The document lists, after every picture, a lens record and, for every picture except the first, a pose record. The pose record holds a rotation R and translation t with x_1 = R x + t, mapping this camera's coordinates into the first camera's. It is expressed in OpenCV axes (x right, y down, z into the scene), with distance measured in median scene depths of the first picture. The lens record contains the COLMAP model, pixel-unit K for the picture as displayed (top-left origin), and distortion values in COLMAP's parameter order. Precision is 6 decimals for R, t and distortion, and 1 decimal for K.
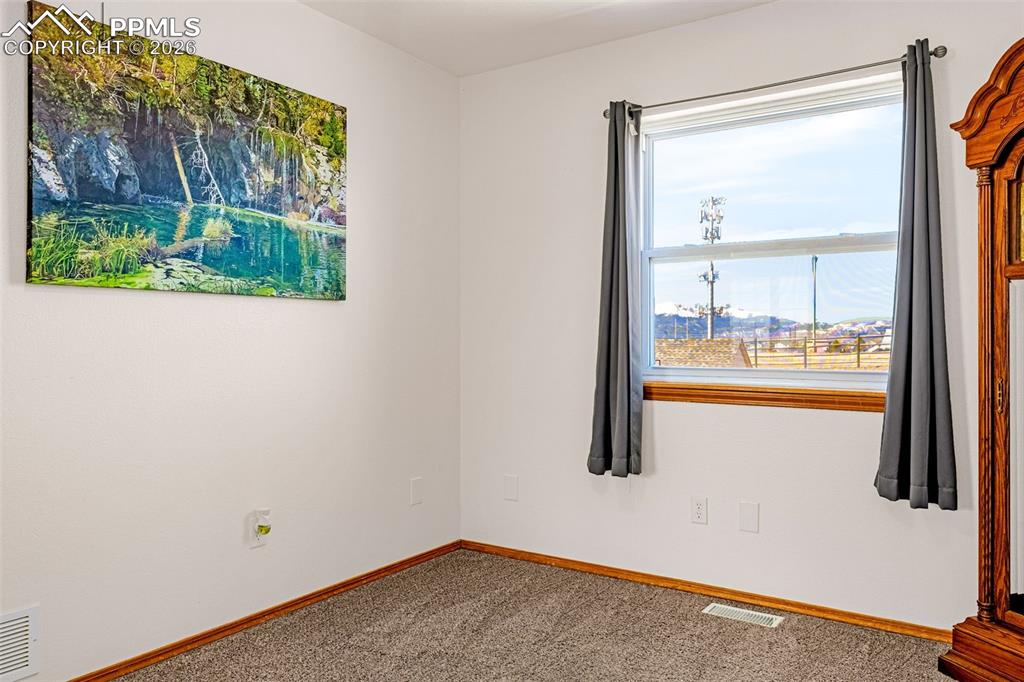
lens RADIAL K [[750.9, 0, 511.9], [0, 750.9, 339.2], [0, 0, 1]] dist [-0.005260, 0.003037]
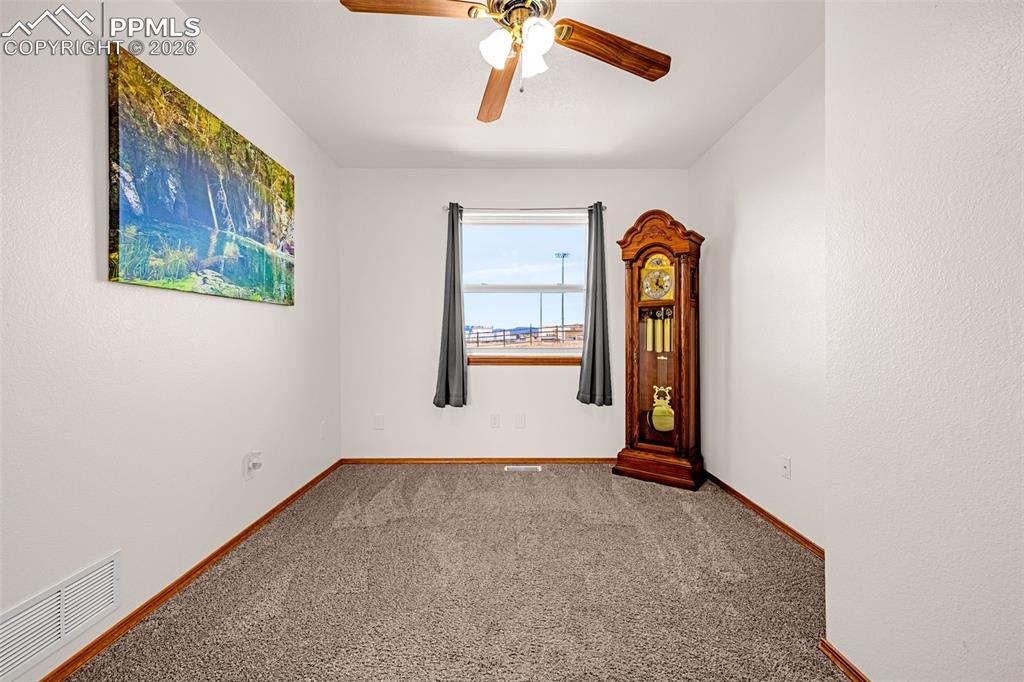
lens RADIAL K [[430.8, 0, 511.8], [0, 430.8, 340.0], [0, 0, 1]] dist [0.000208, -0.000255]
pose [[0.825285, -0.006025, 0.564684, -0.438923], [0.001211, 0.999960, 0.008900, 0.010895], [-0.564715, -0.006661, 0.825259, 0.066247]]
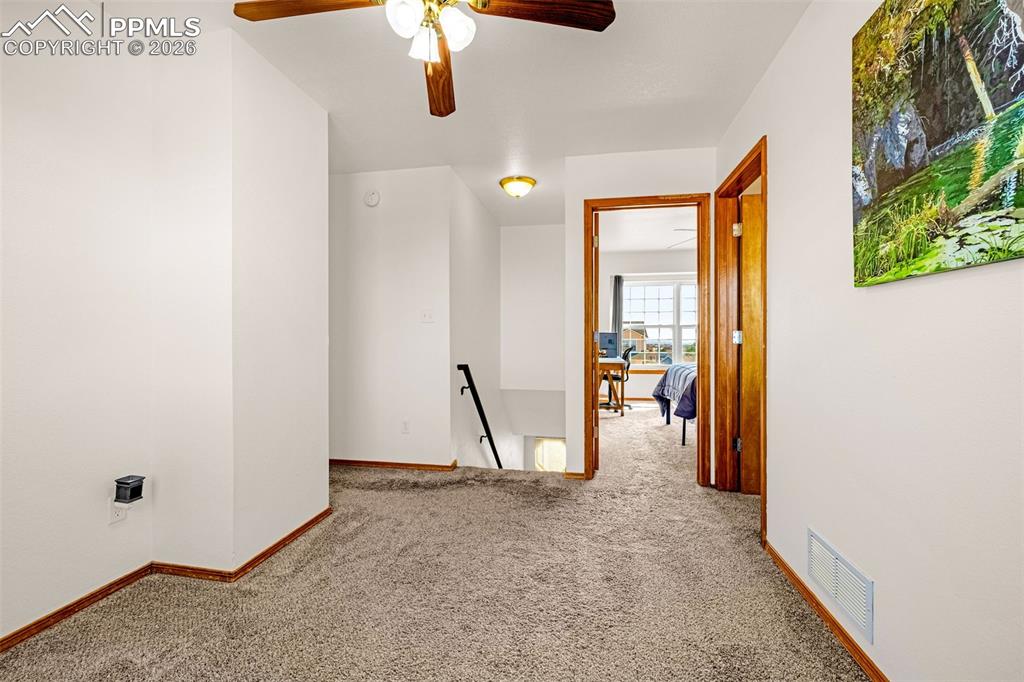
lens RADIAL K [[430.8, 0, 513.5], [0, 430.8, 336.0], [0, 0, 1]] dist [0.000208, -0.000255]
pose [[-0.916178, -0.002943, -0.400761, 0.079958], [-0.003002, 0.999995, -0.000480, 0.000714], [0.400761, 0.000763, -0.916182, 1.193874]]
